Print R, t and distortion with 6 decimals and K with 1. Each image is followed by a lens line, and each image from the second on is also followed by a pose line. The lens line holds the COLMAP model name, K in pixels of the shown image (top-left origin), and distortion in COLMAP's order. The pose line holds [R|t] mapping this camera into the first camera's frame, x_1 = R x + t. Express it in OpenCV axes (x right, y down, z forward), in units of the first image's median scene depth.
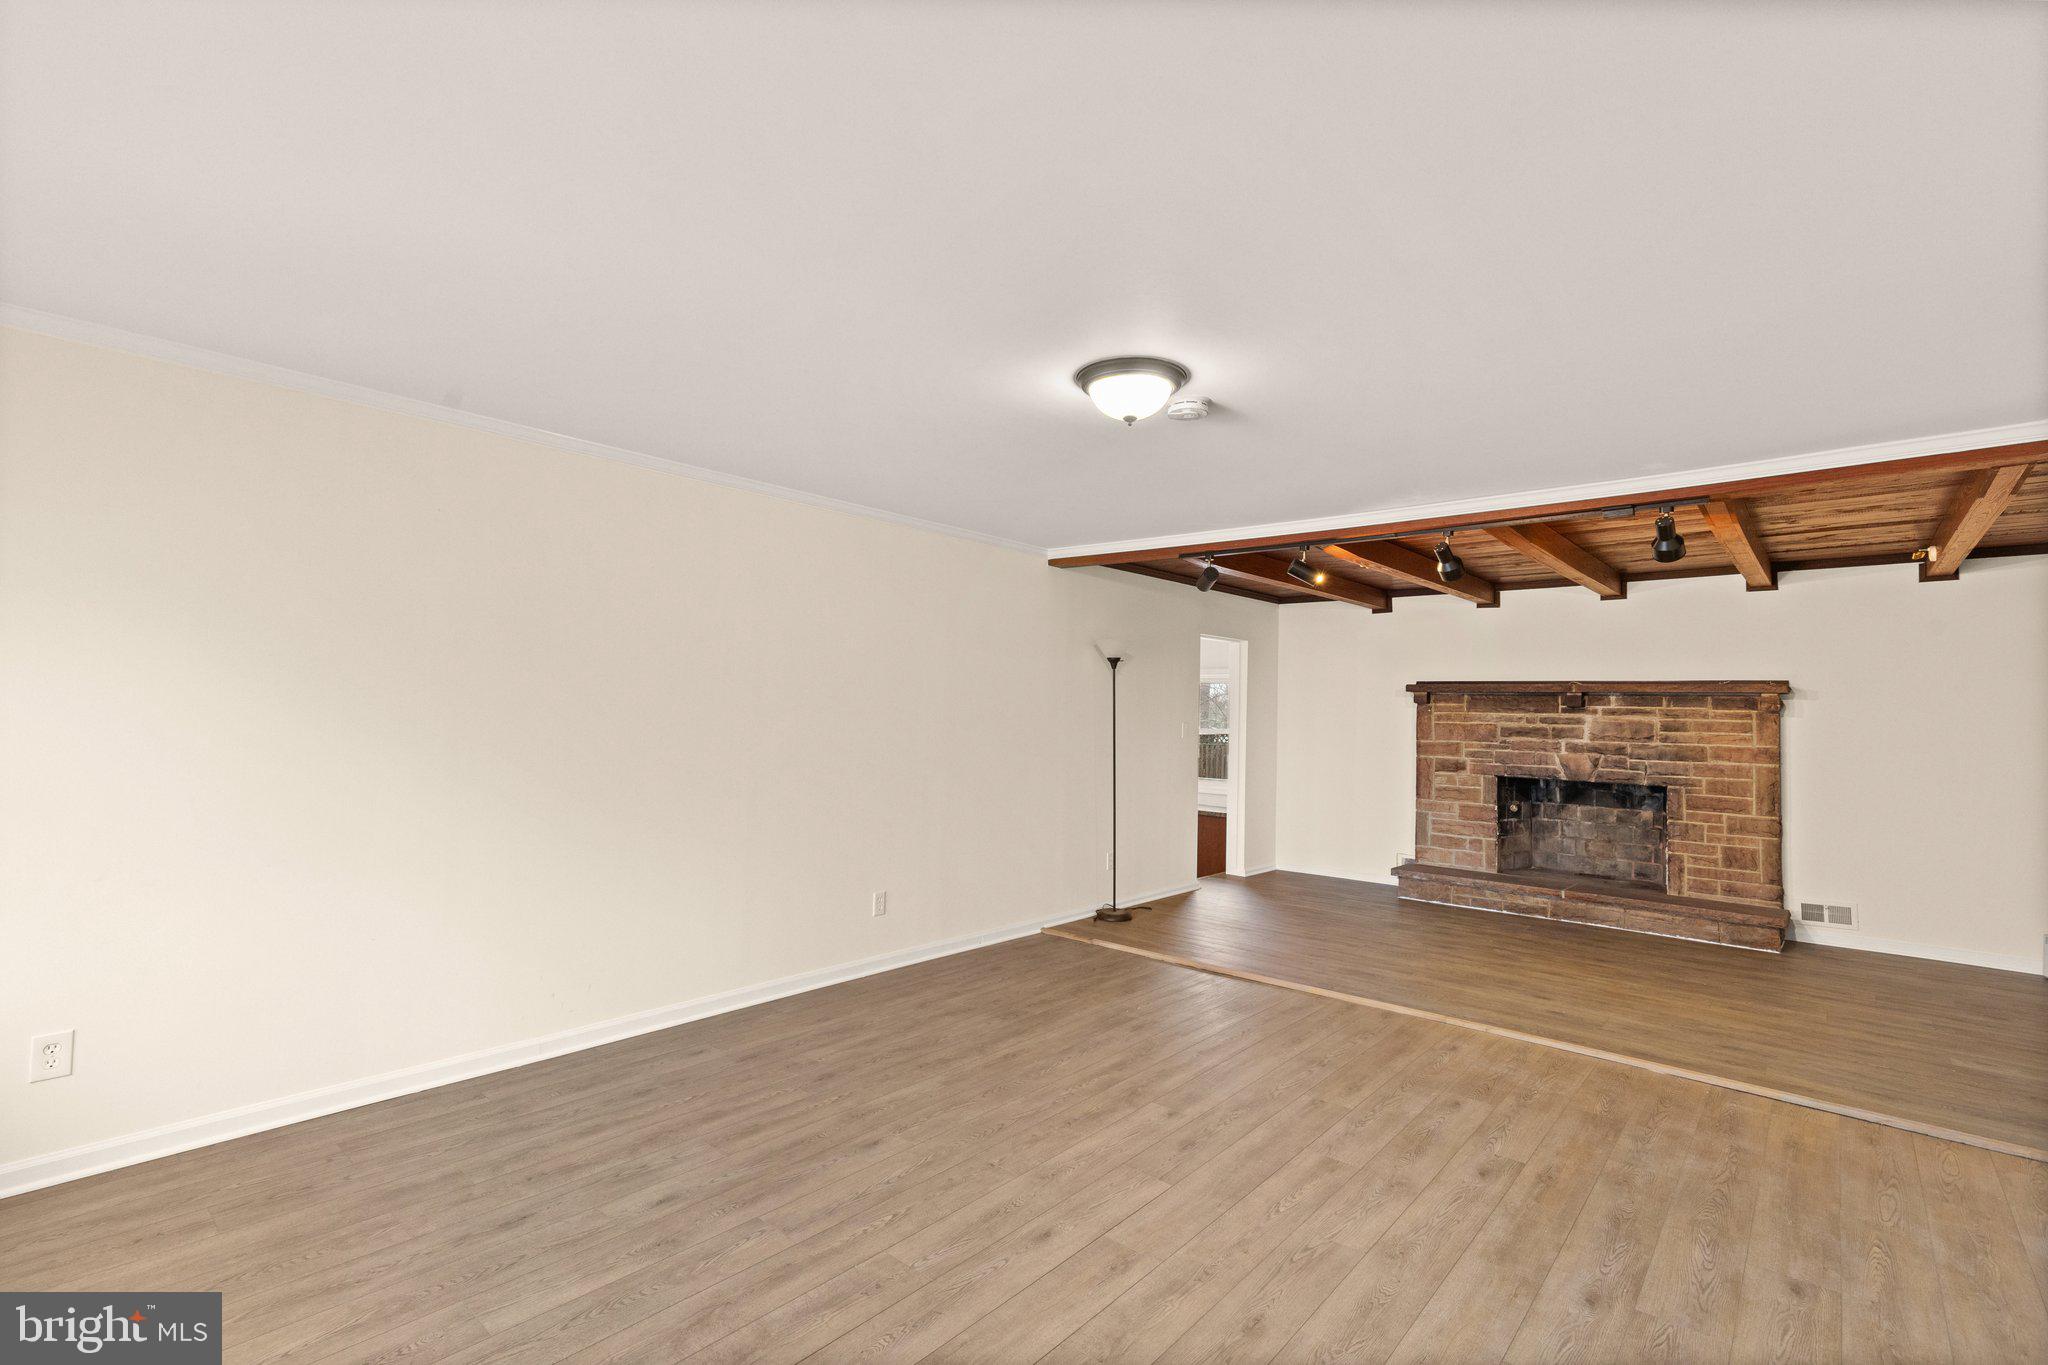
lens RADIAL K [[933.4, 0, 1031.7], [0, 933.4, 676.5], [0, 0, 1]] dist [0.008771, 0.000184]
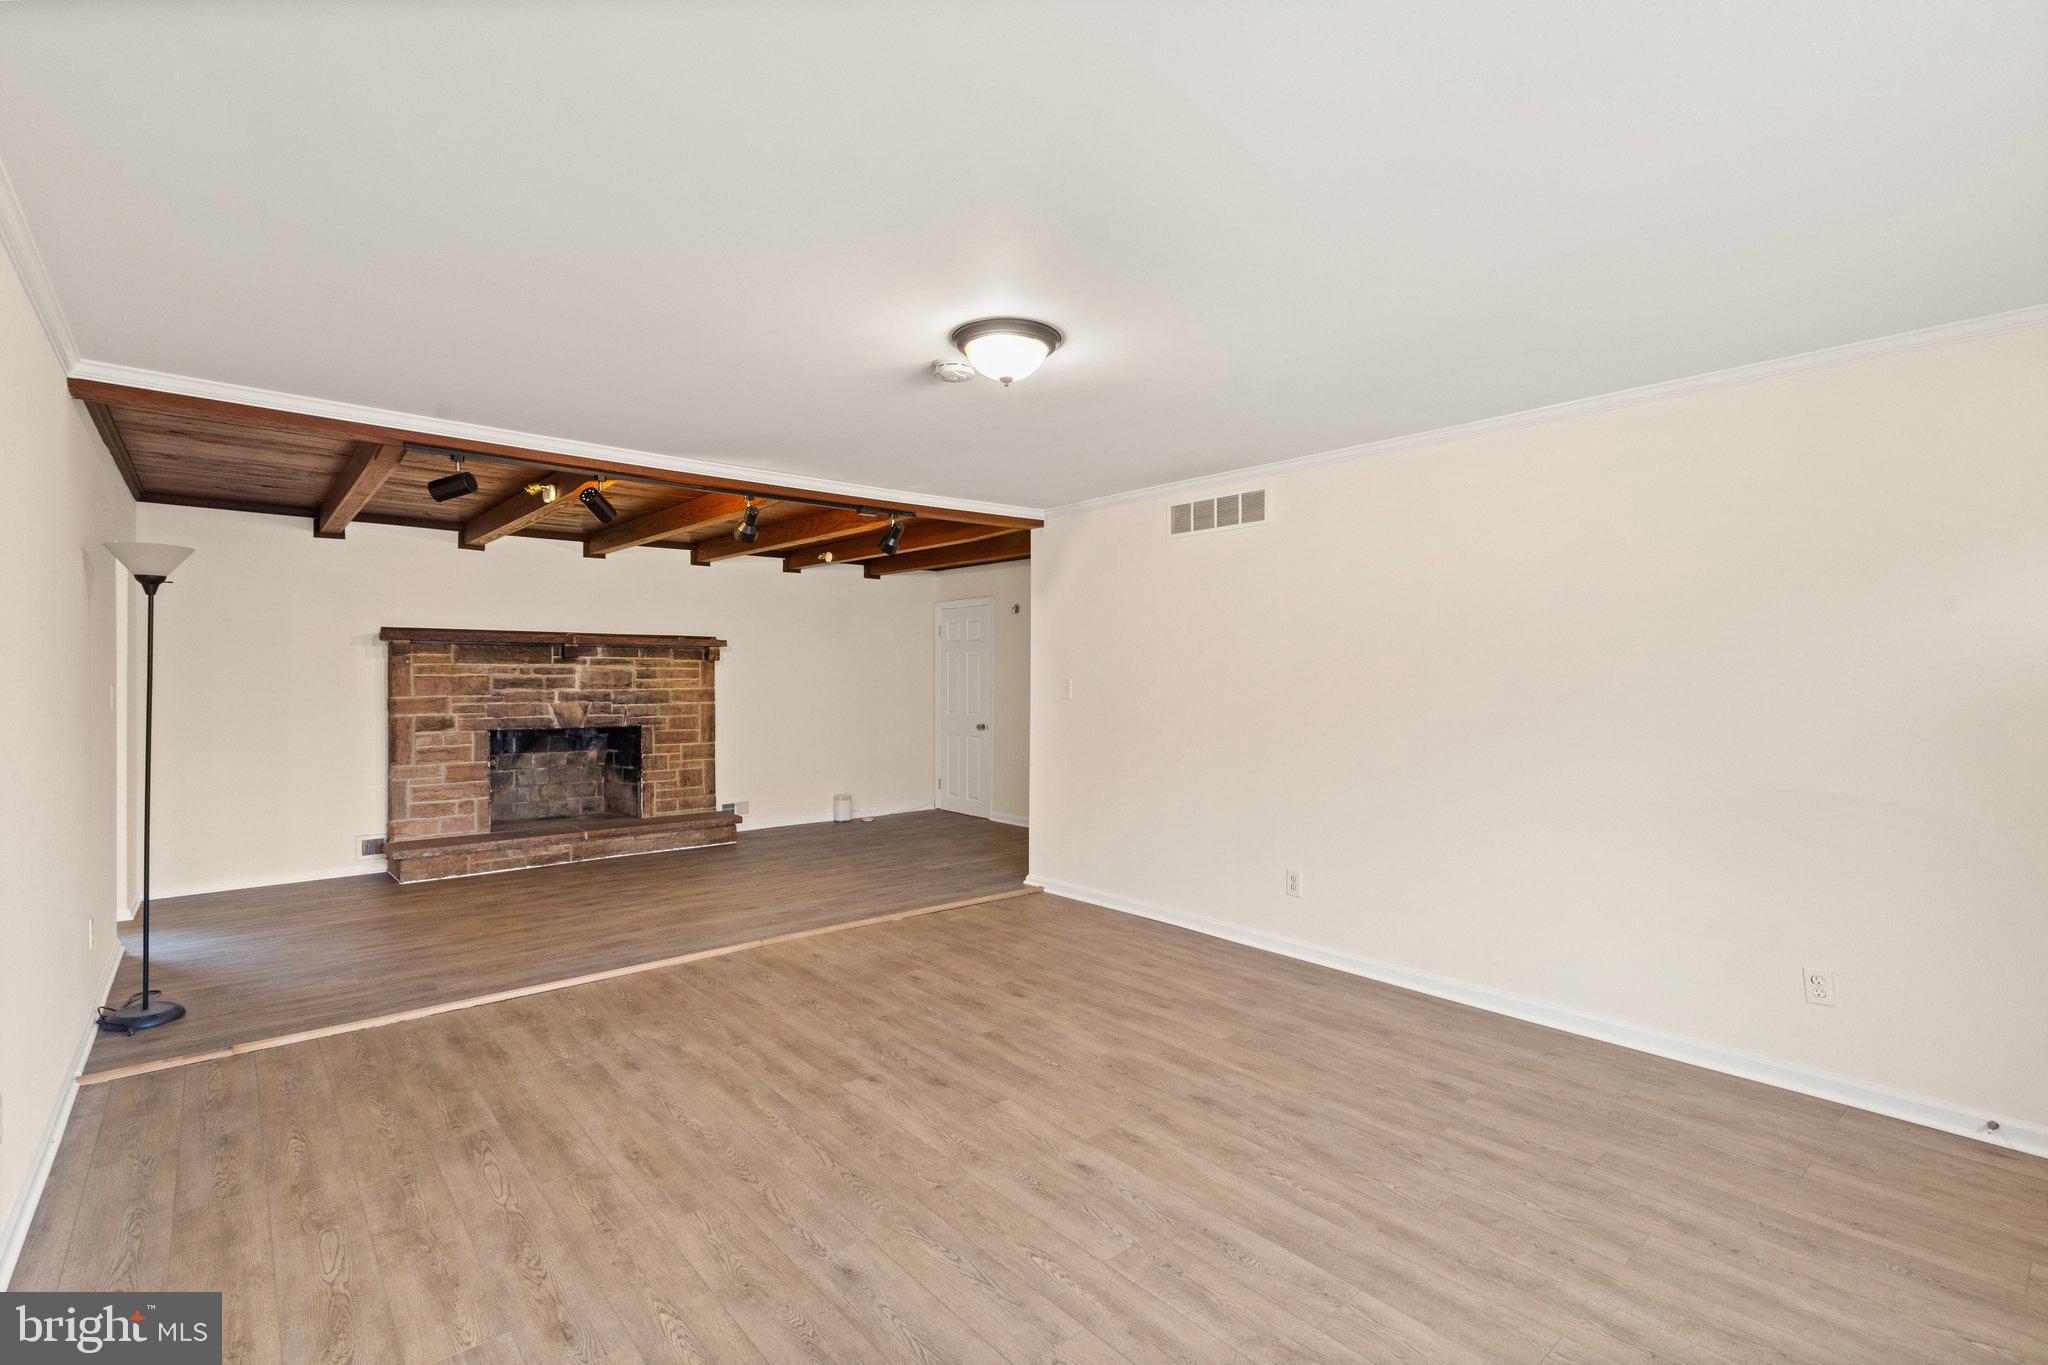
lens RADIAL K [[933.4, 0, 1034.3], [0, 933.4, 679.1], [0, 0, 1]] dist [0.008771, 0.000184]
pose [[0.140292, -0.026004, 0.989769, -0.407448], [-0.034800, 0.998908, 0.031176, 0.006702], [-0.989498, -0.038818, 0.139234, 0.370031]]
